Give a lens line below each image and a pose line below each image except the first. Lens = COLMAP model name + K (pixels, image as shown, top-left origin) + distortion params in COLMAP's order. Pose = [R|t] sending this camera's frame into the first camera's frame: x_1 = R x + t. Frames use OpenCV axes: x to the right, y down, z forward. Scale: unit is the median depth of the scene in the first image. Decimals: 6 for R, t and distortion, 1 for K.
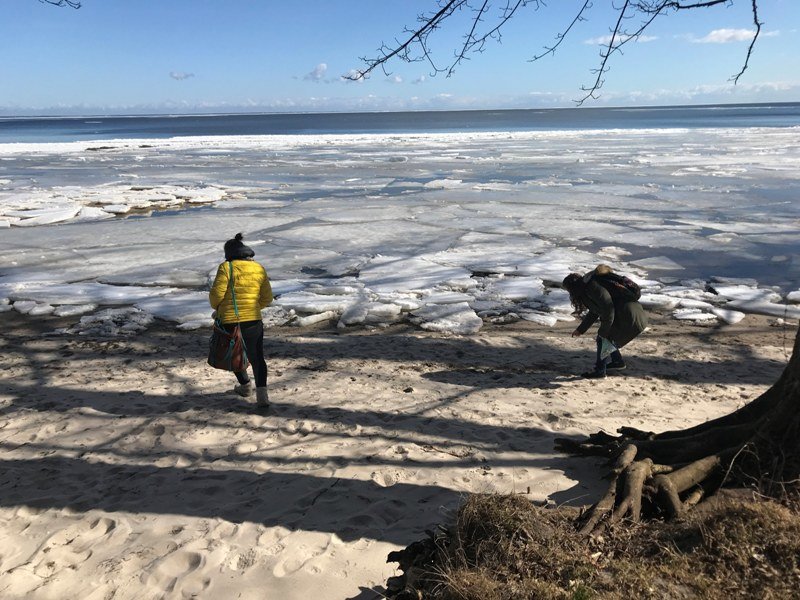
lens RADIAL K [[650.1, 0, 398.5], [0, 650.1, 300.2], [0, 0, 1]] dist [0.069563, -0.088959]
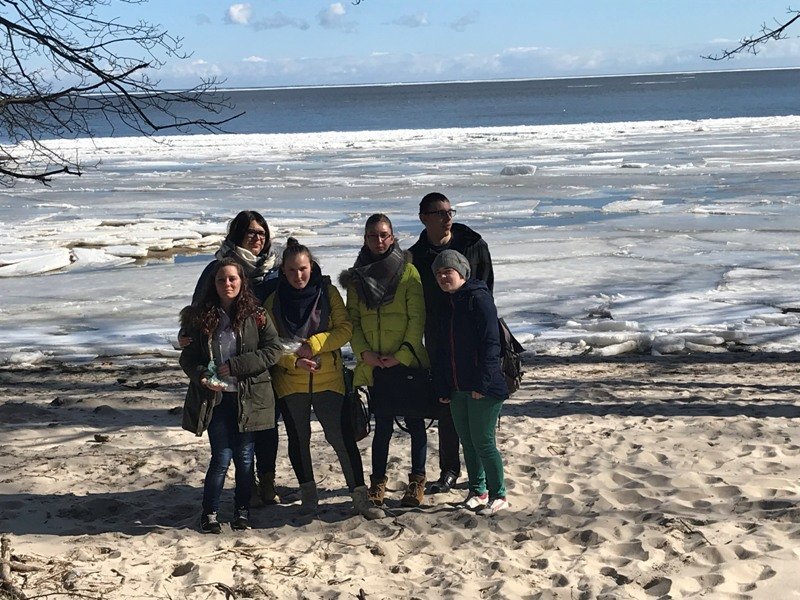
lens RADIAL K [[1408.8, 0, 400.0], [0, 1408.8, 300.0], [0, 0, 1]] dist [0.081140, -0.006446]
pose [[0.999756, -0.014936, -0.016284, -0.106070], [0.012716, 0.991586, -0.128826, 0.054748], [0.018071, 0.128588, 0.991533, -0.205178]]
